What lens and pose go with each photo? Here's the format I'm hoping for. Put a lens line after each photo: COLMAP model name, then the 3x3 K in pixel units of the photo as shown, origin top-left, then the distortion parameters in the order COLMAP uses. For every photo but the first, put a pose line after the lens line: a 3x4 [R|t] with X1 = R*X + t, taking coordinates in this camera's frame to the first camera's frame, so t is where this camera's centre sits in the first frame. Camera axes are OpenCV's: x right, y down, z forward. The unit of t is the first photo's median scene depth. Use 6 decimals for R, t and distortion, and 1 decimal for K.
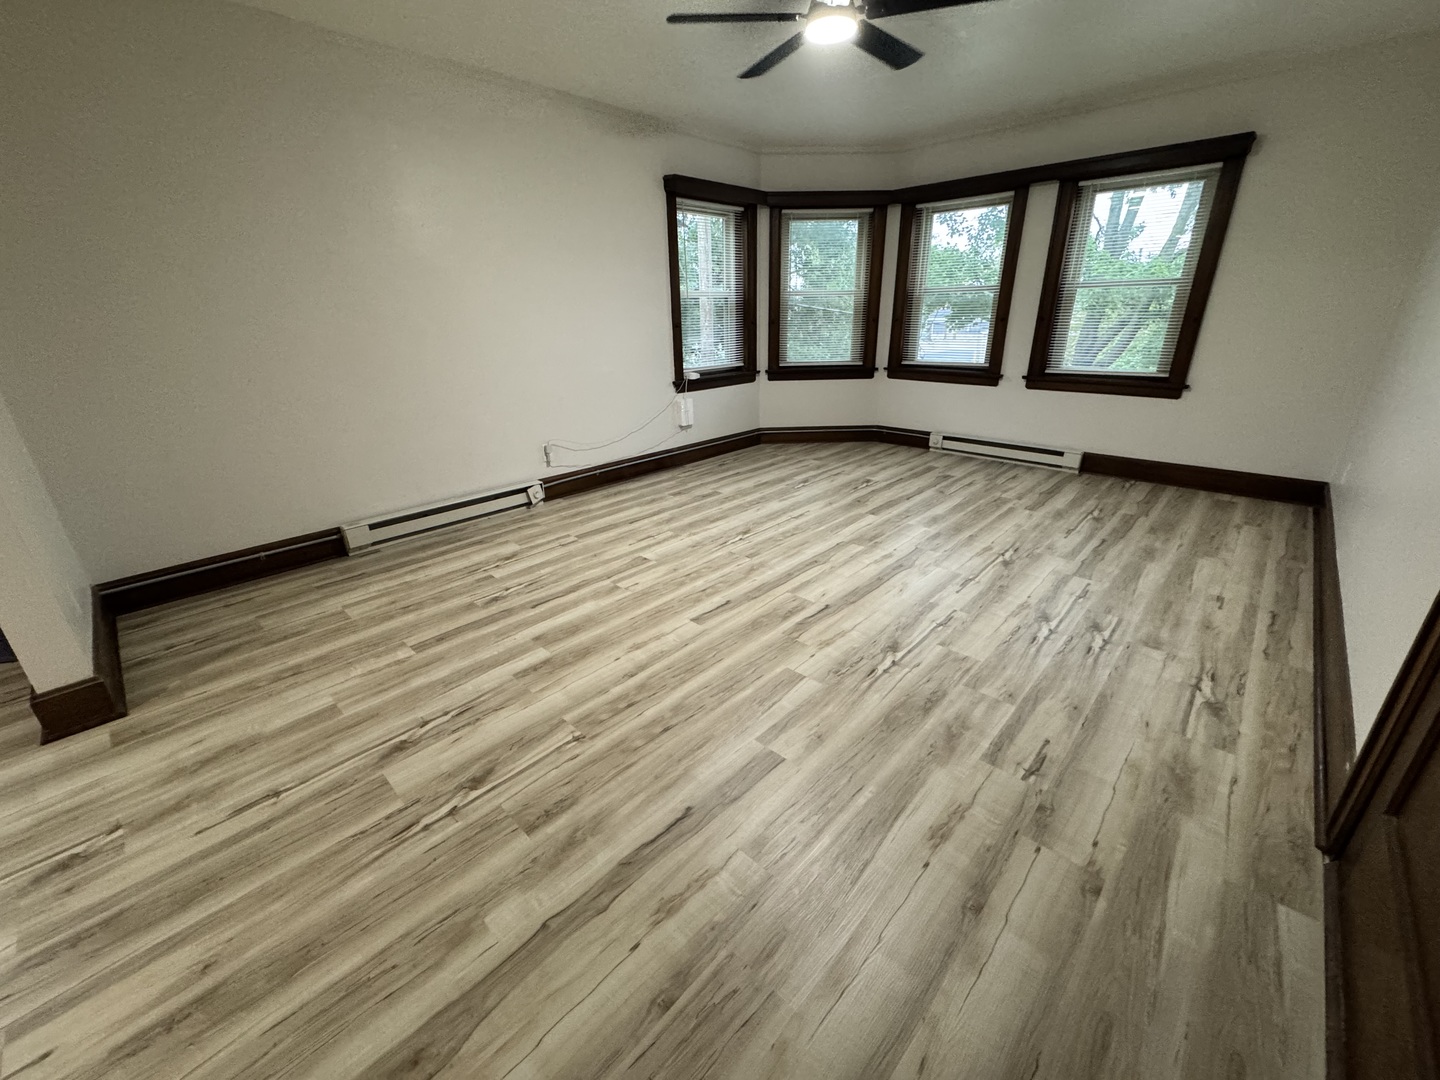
lens RADIAL K [[579.9, 0, 720.0], [0, 579.9, 540.0], [0, 0, 1]] dist [-0.000192, 0.000140]
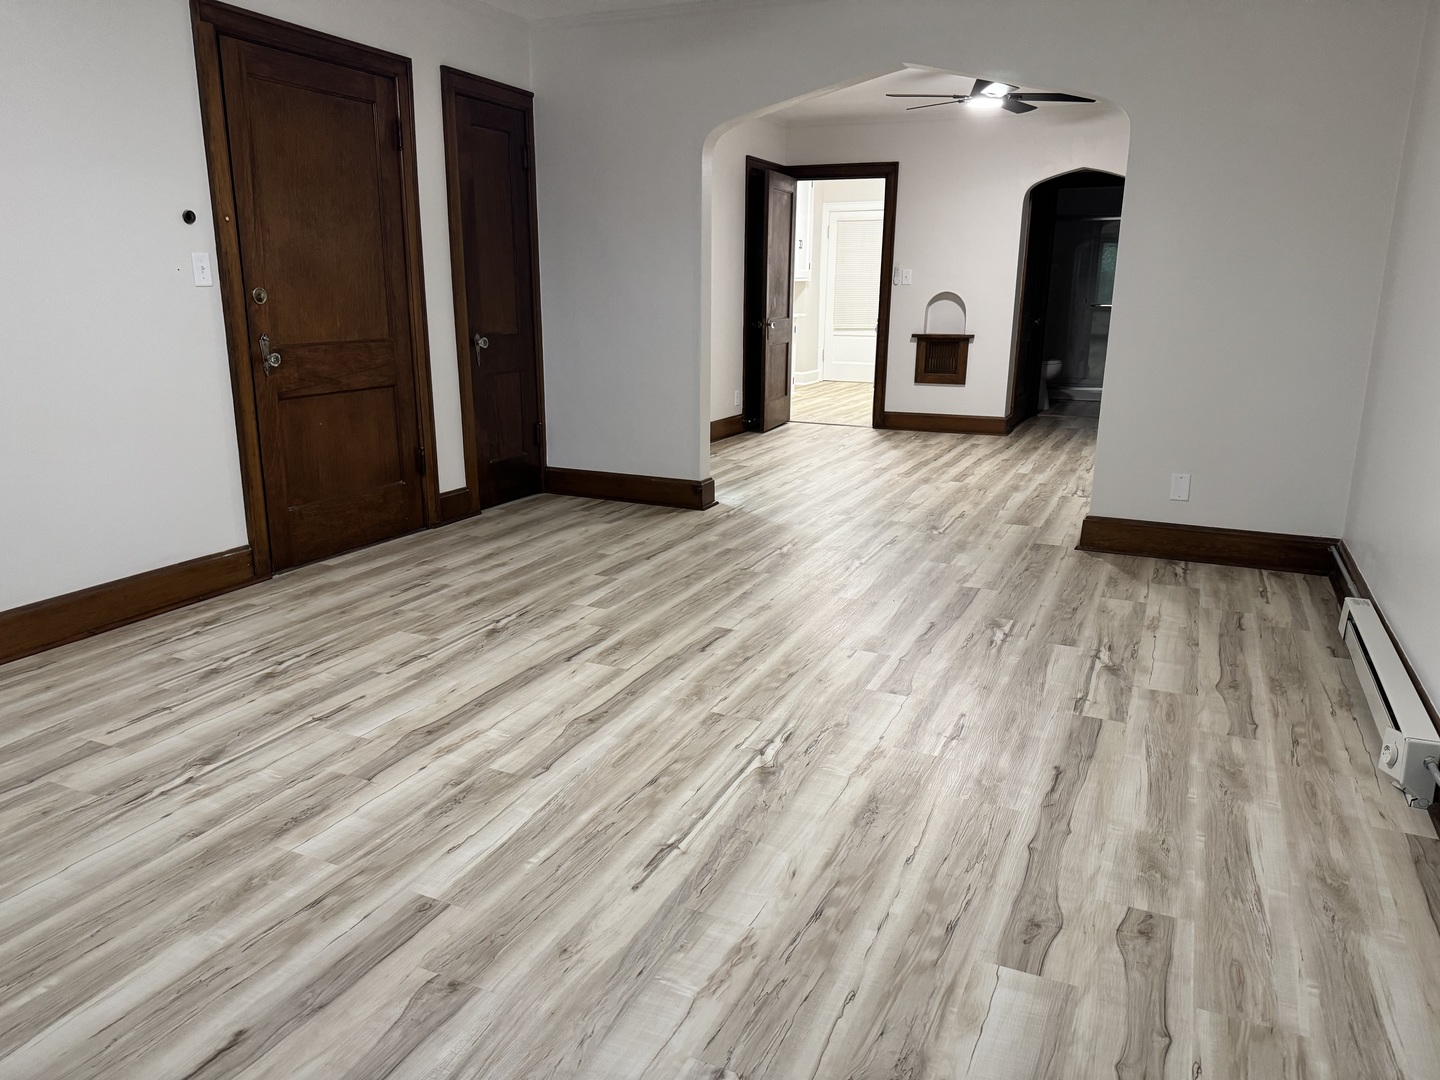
lens RADIAL K [[1014.2, 0, 720.0], [0, 1014.2, 540.0], [0, 0, 1]] dist [0.094907, -0.138378]
pose [[-0.947293, 0.090218, -0.307405, 0.355257], [-0.108266, 0.812928, 0.572212, -0.703938], [0.301521, 0.575333, -0.760313, 1.800146]]
